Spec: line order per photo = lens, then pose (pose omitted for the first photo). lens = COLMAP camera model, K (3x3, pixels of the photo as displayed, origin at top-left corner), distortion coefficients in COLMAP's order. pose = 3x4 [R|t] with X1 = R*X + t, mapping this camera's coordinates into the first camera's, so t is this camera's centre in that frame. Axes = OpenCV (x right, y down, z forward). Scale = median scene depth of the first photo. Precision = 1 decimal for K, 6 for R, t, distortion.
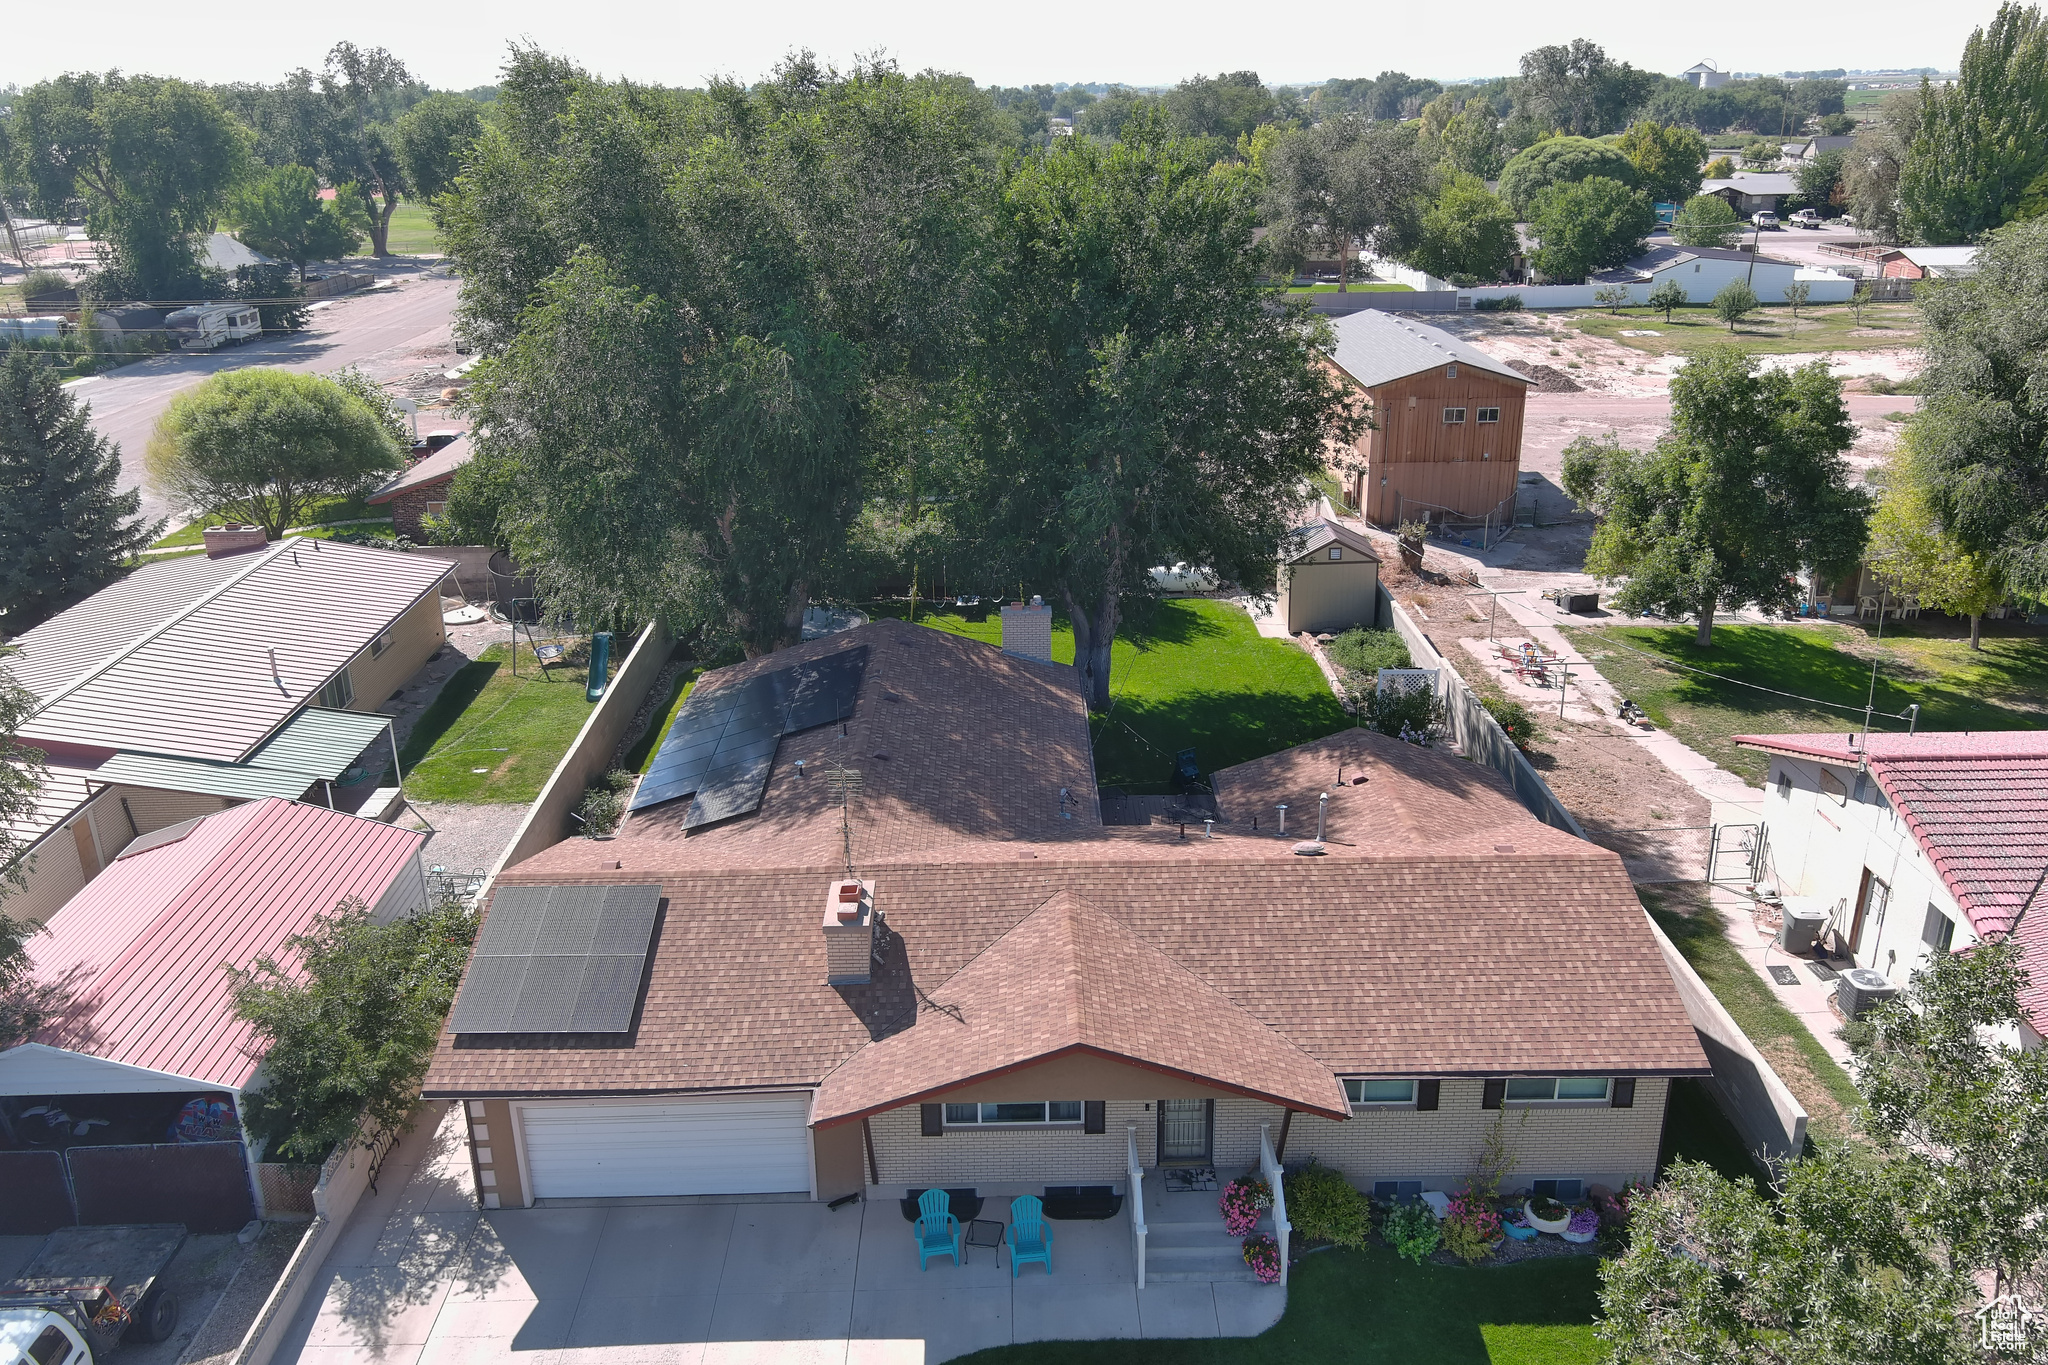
lens RADIAL K [[1586.5, 0, 1020.5], [0, 1586.5, 663.4], [0, 0, 1]] dist [0.021450, -0.013030]
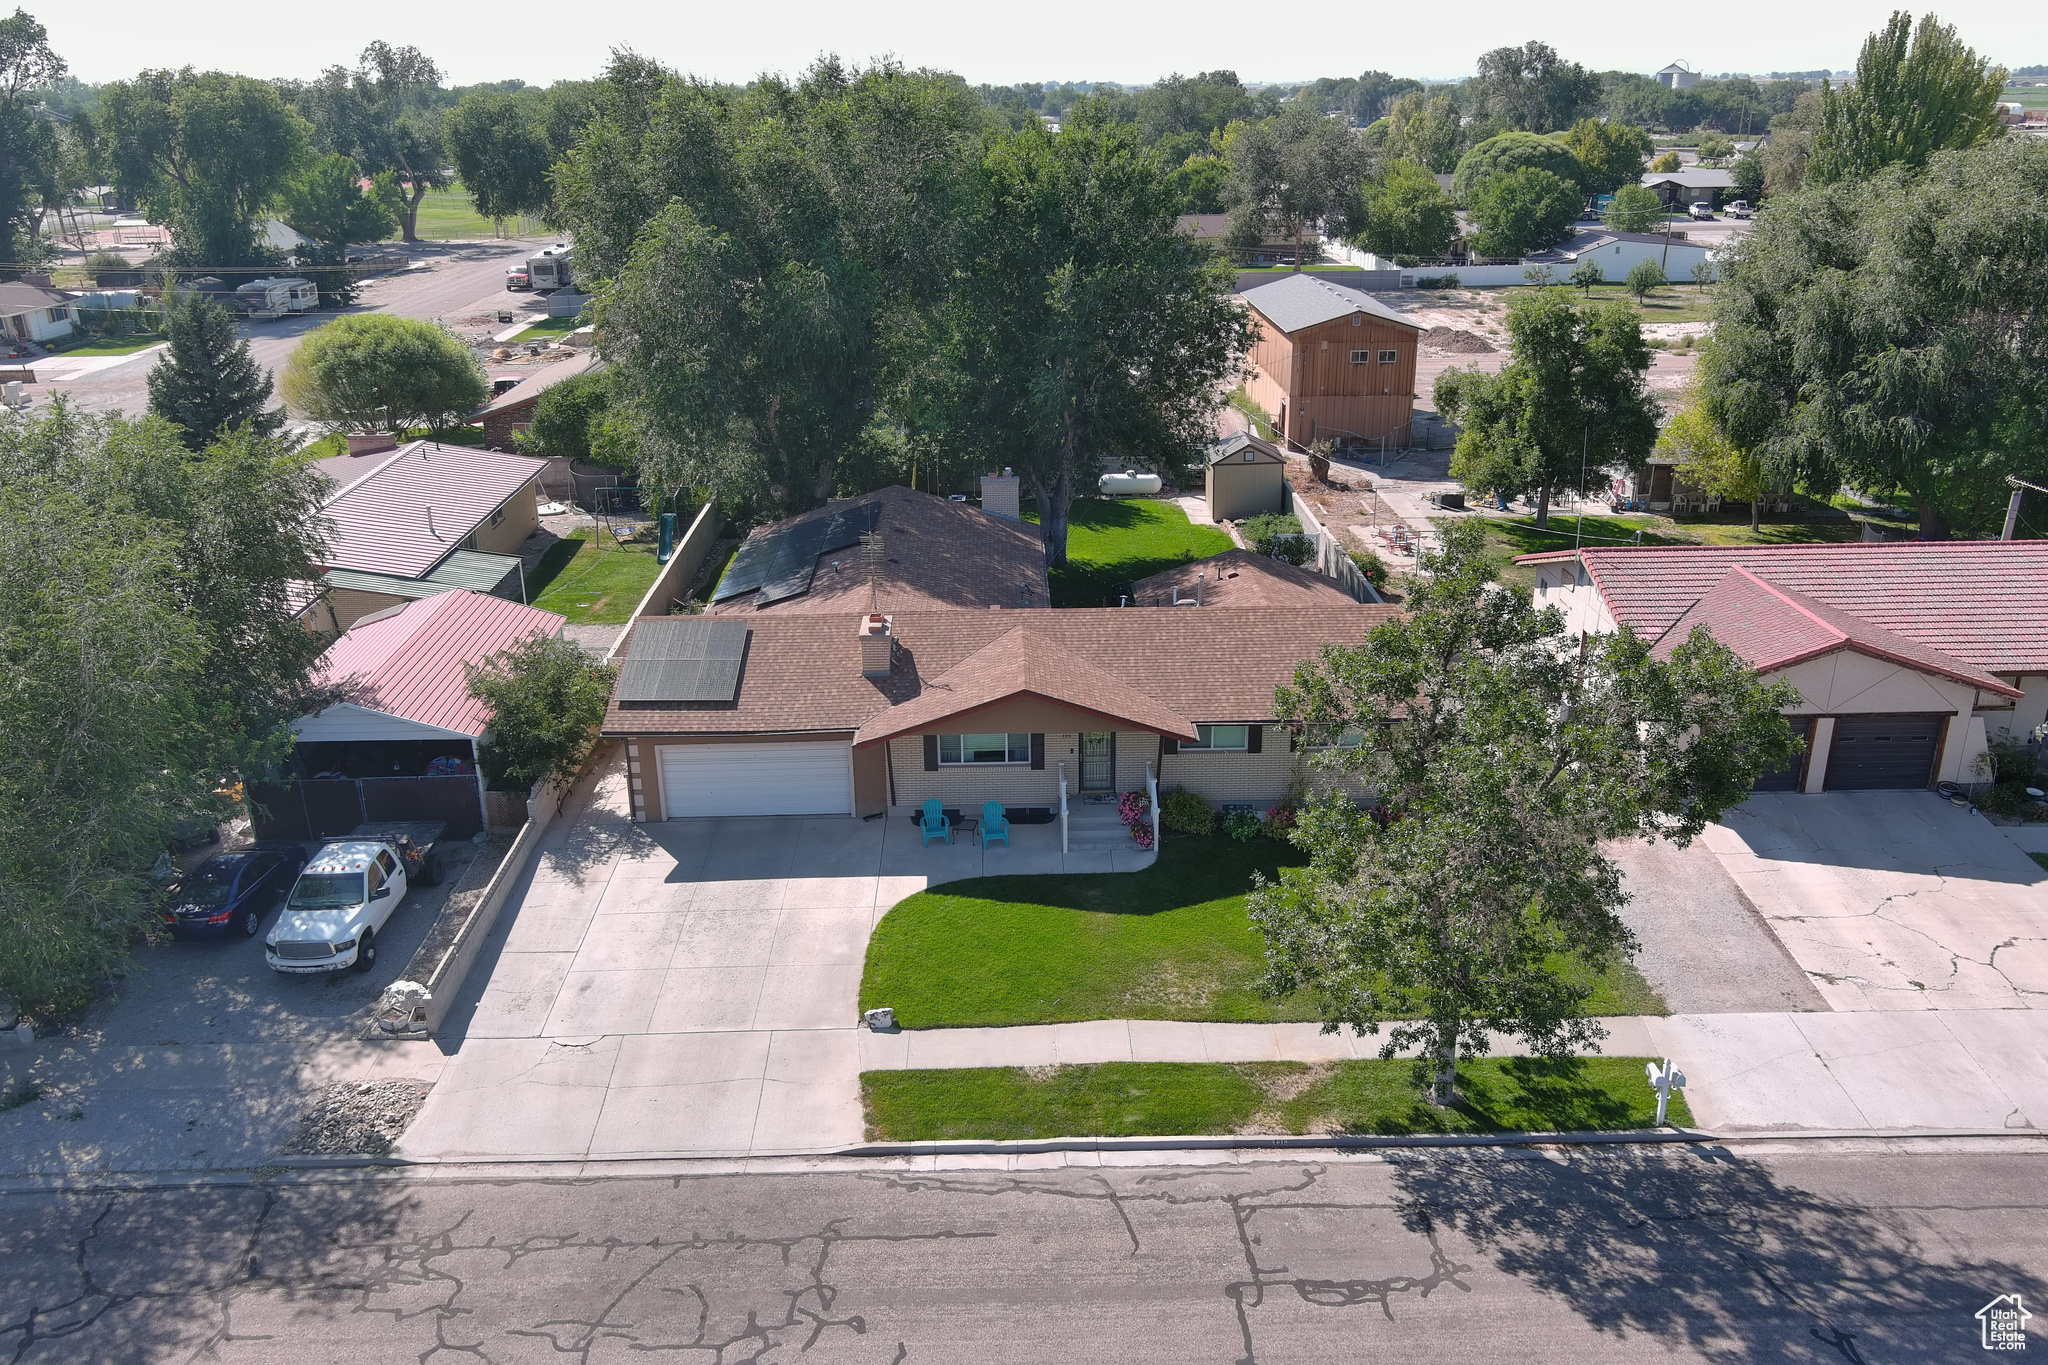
lens RADIAL K [[1586.5, 0, 1018.9], [0, 1586.5, 668.6], [0, 0, 1]] dist [0.021450, -0.013030]
pose [[0.999988, 0.000836, 0.004789, 0.011382], [-0.000853, 0.999993, 0.003559, 0.102974], [-0.004786, -0.003563, 0.999982, -0.277455]]
